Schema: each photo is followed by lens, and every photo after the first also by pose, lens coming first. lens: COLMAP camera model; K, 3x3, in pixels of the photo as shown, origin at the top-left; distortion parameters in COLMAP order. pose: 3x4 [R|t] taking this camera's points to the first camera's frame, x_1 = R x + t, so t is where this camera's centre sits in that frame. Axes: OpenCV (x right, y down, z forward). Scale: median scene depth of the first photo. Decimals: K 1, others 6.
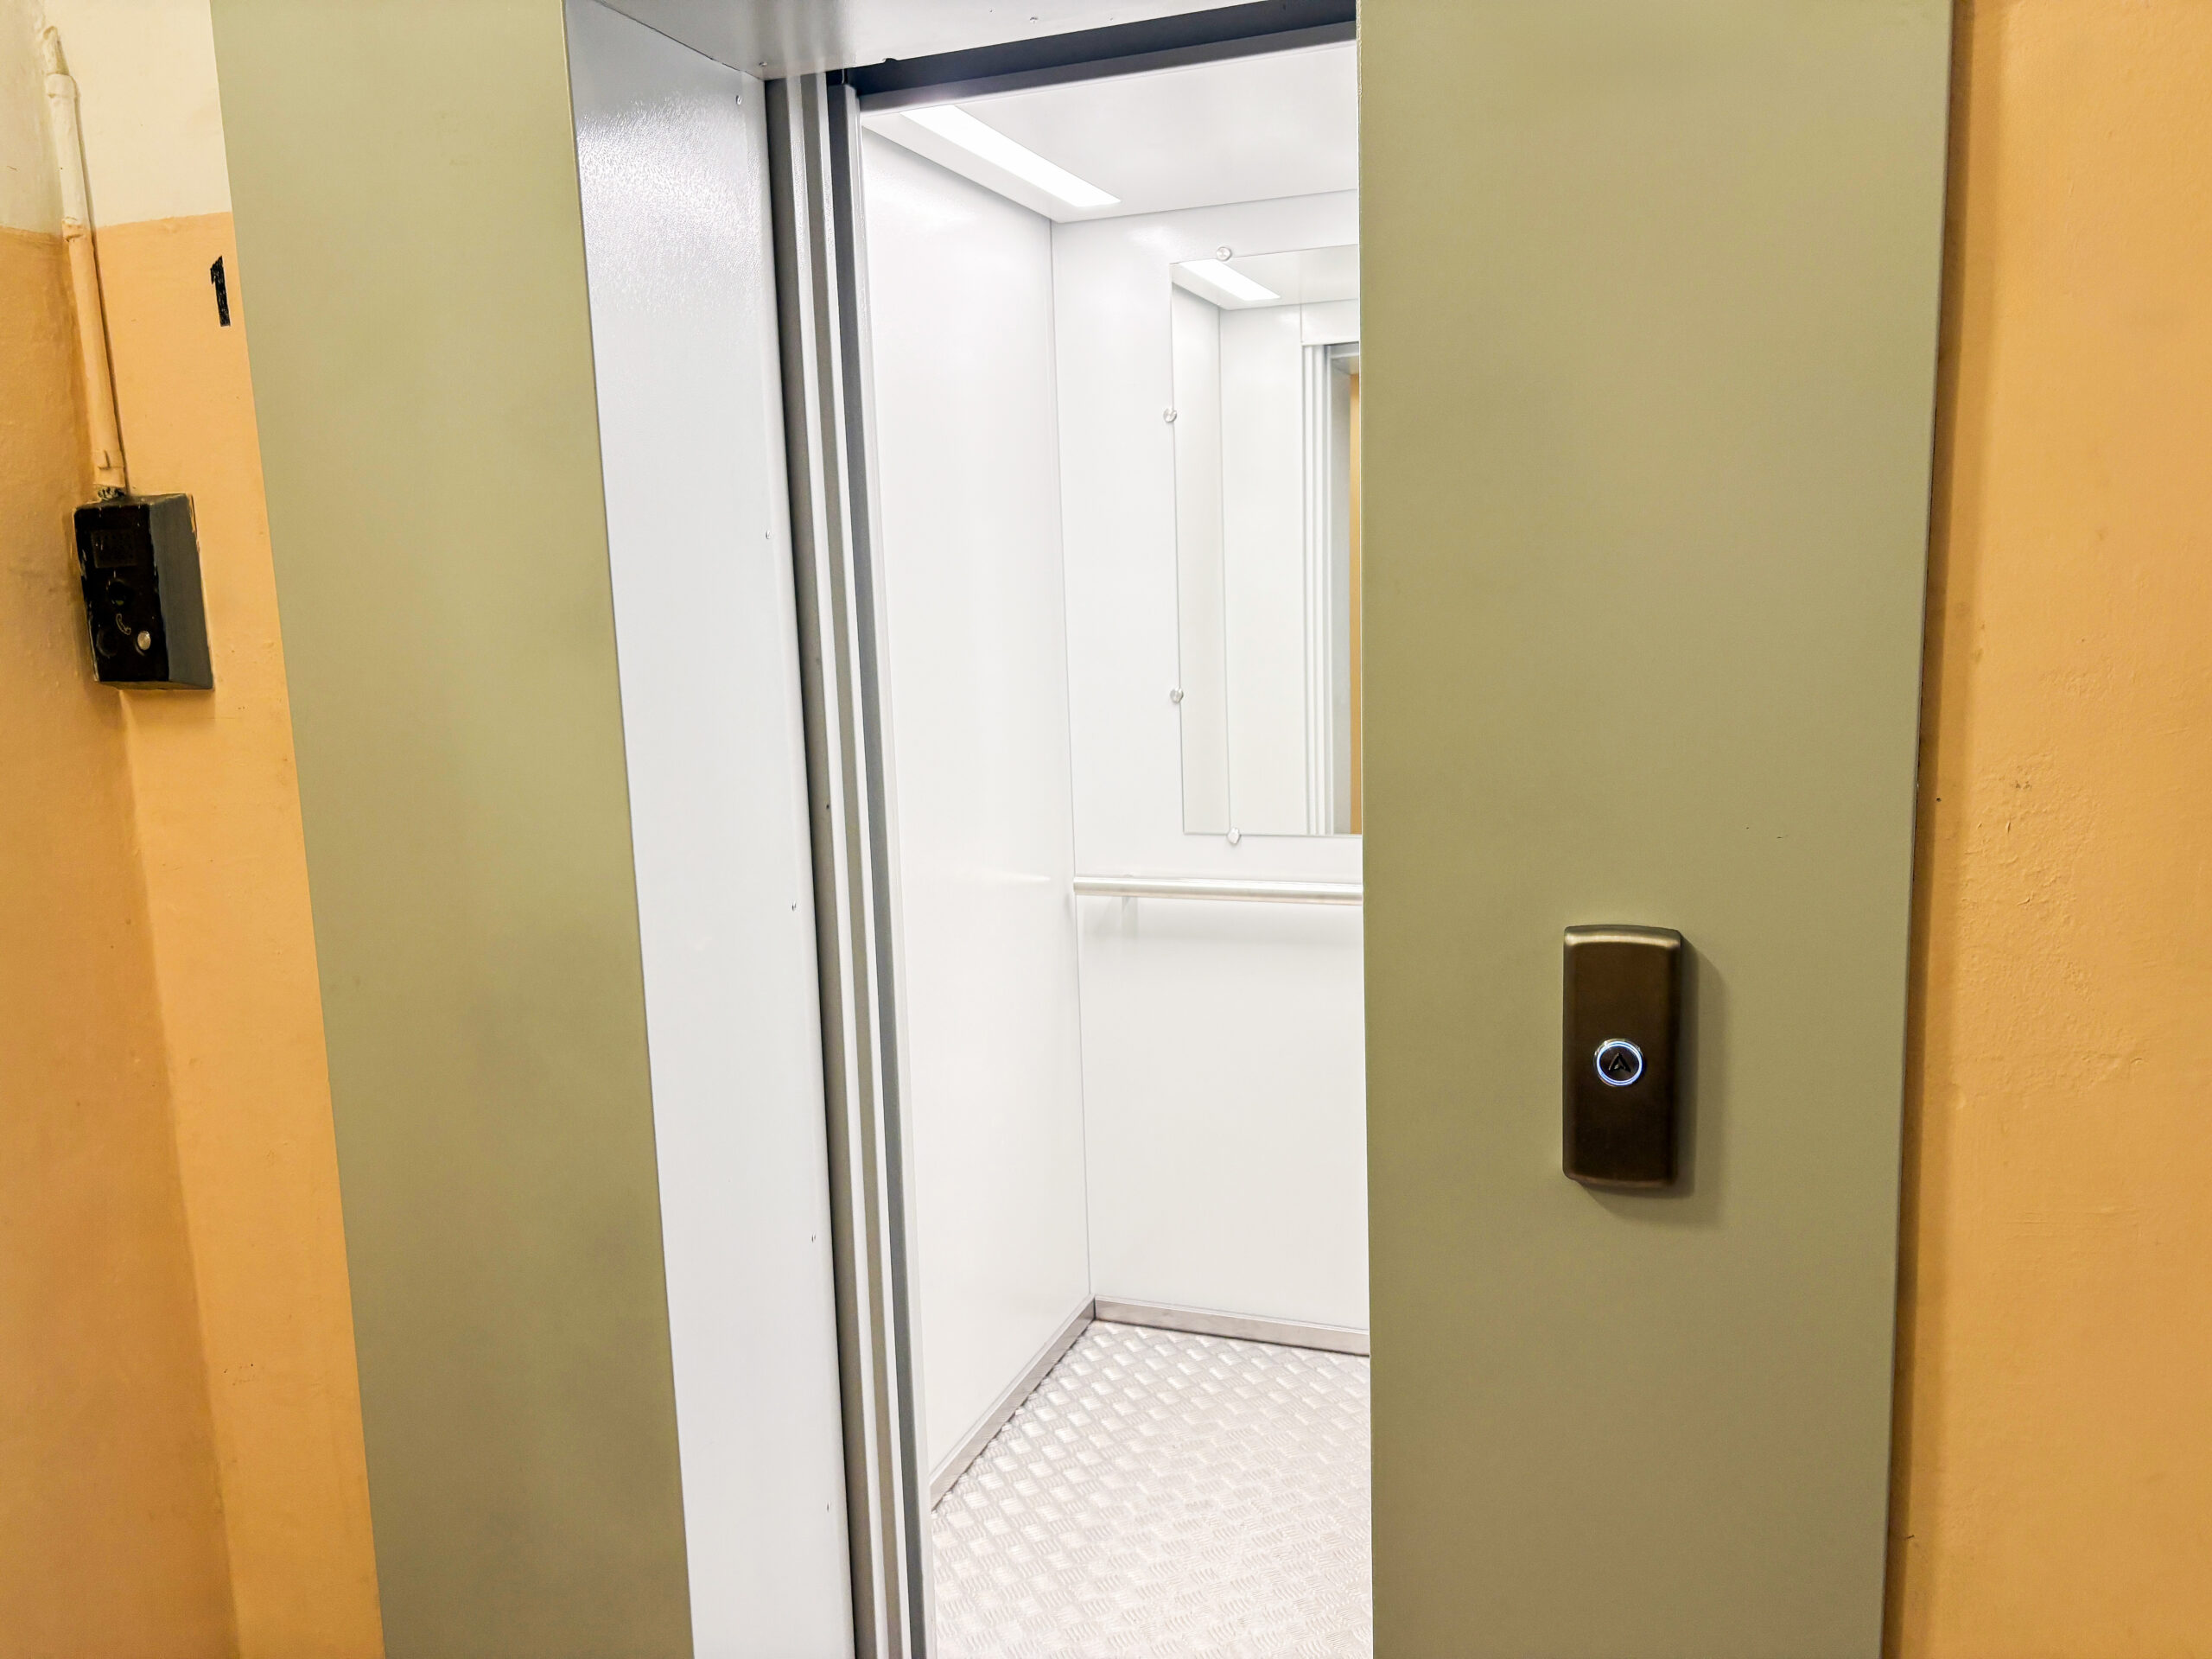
lens RADIAL K [[1666.6, 0, 1118.0], [0, 1666.6, 829.4], [0, 0, 1]] dist [0.008547, -0.016359]
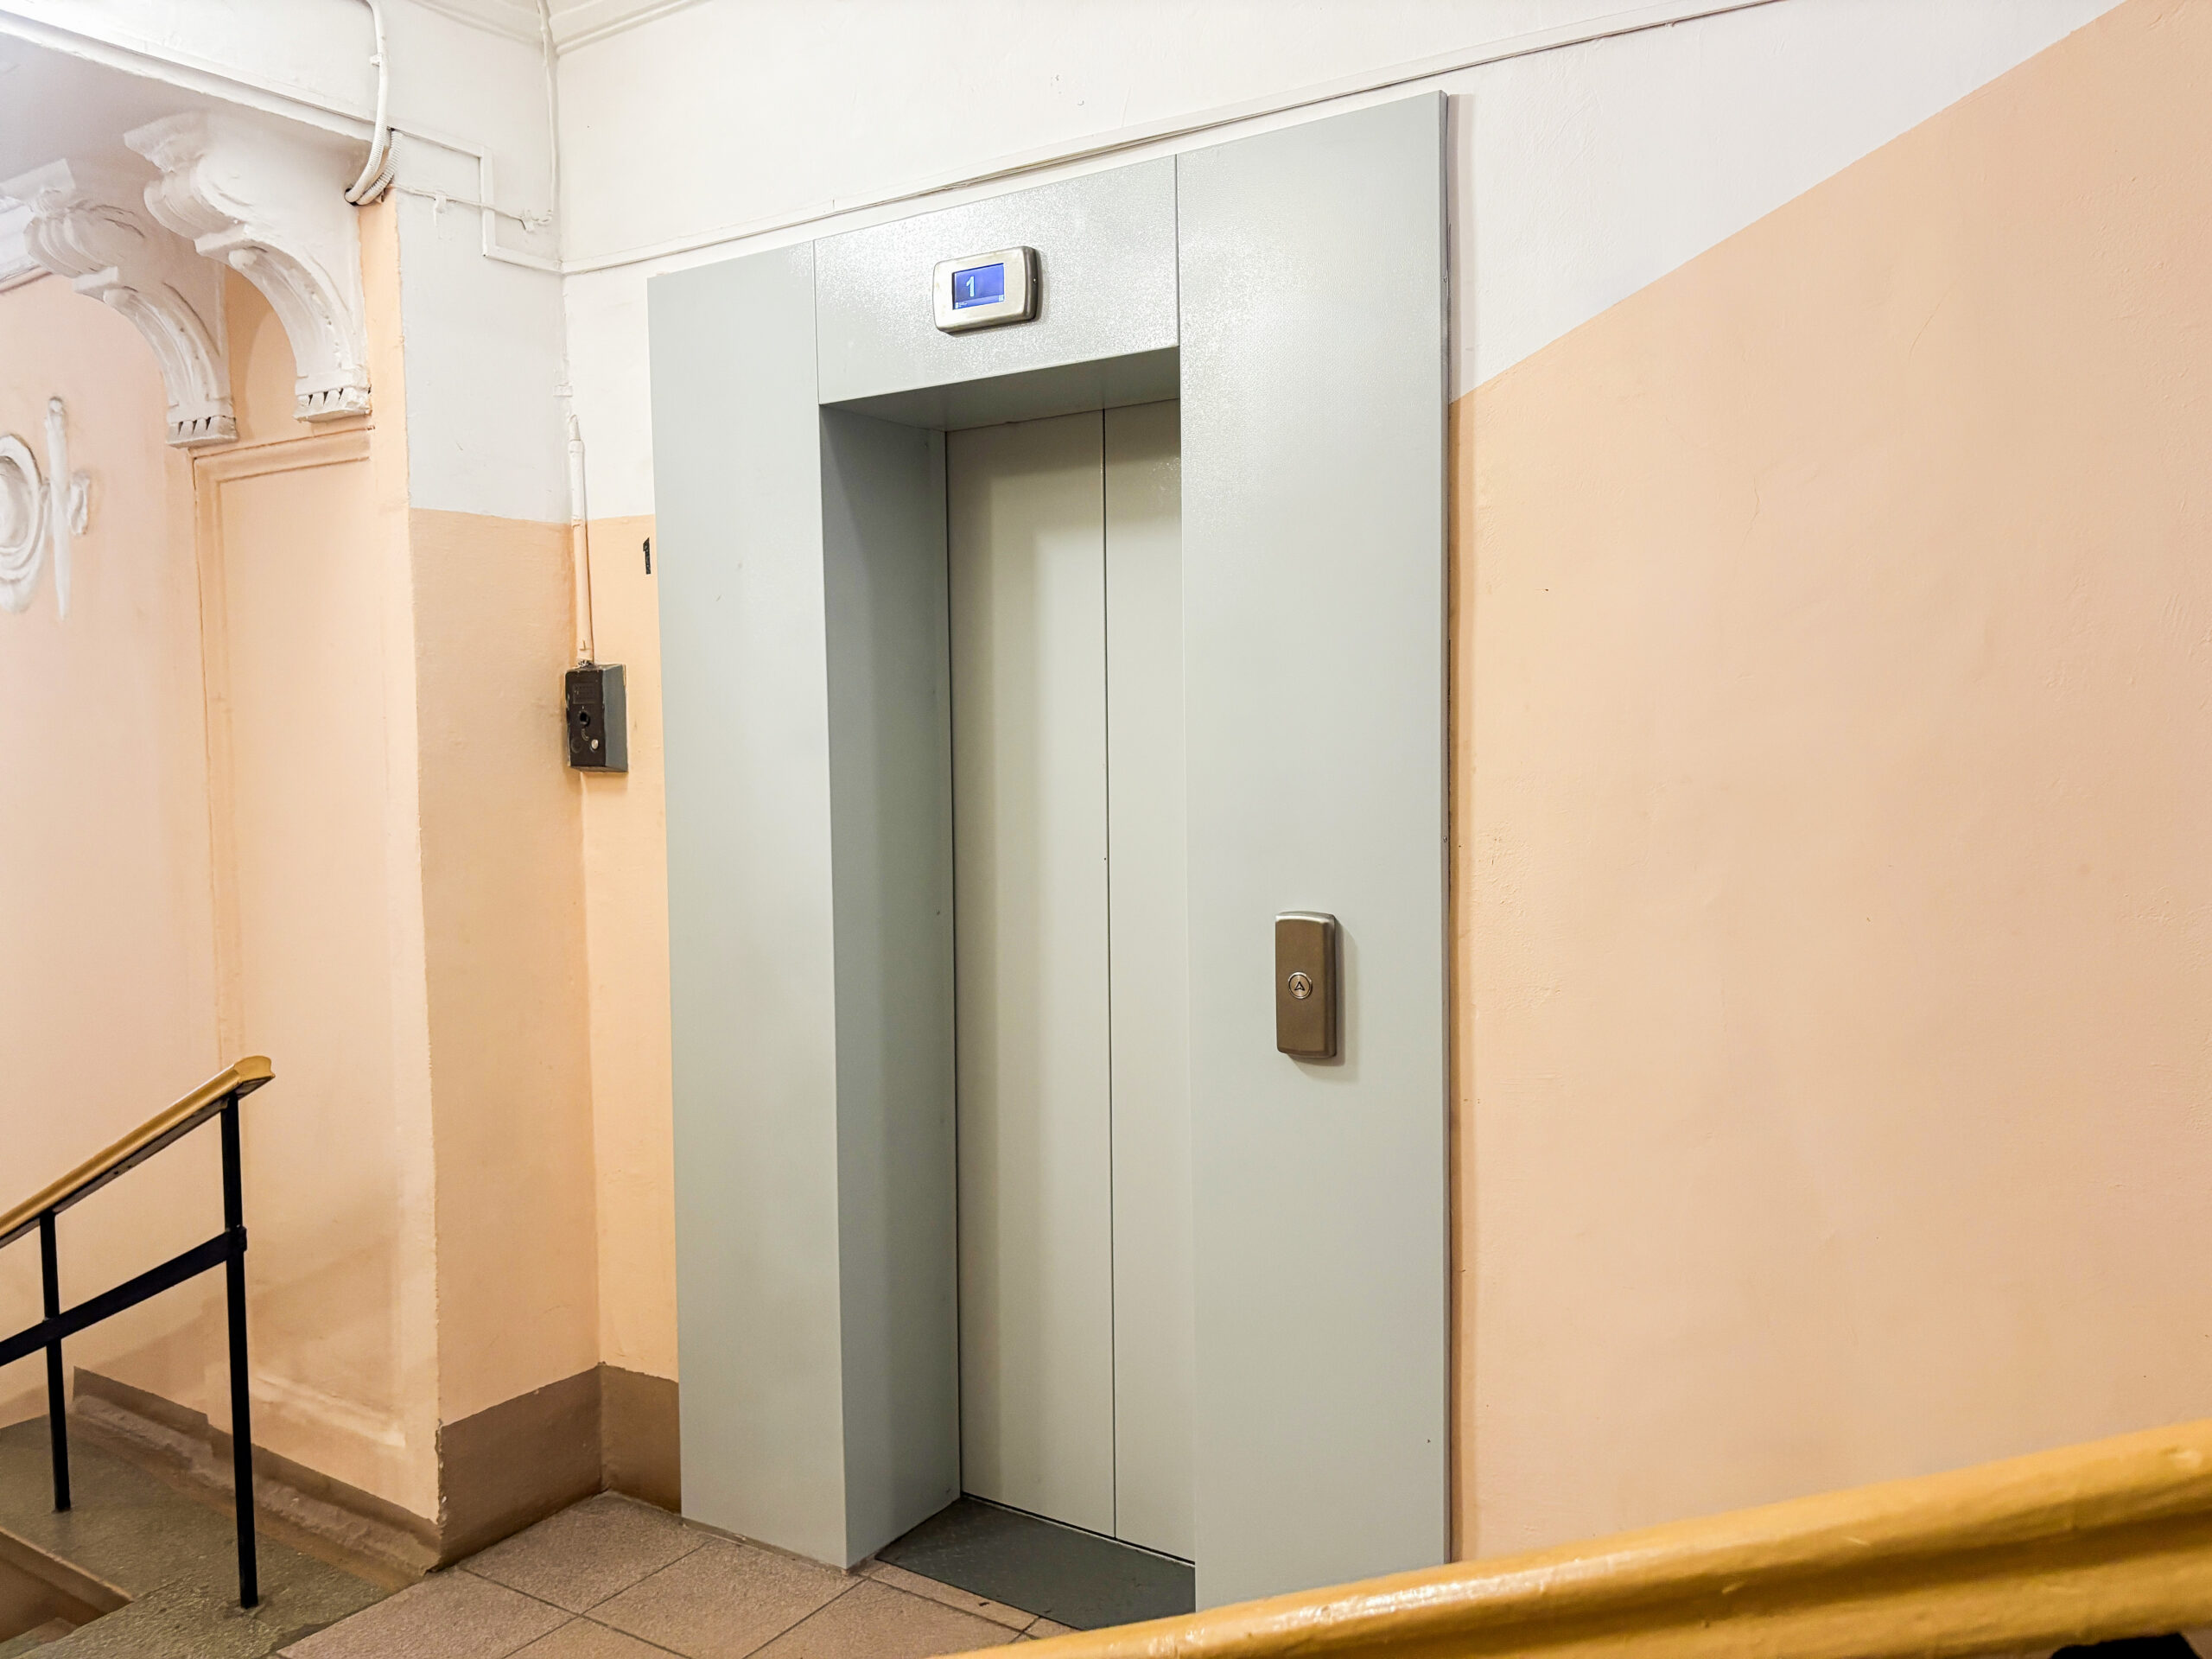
lens RADIAL K [[1666.6, 0, 1100.5], [0, 1666.6, 829.2], [0, 0, 1]] dist [0.008547, -0.016359]
pose [[0.972490, 0.034268, -0.230411, 0.371376], [-0.053427, 0.995565, -0.077432, 0.089763], [0.226735, 0.087612, 0.970008, -0.625514]]
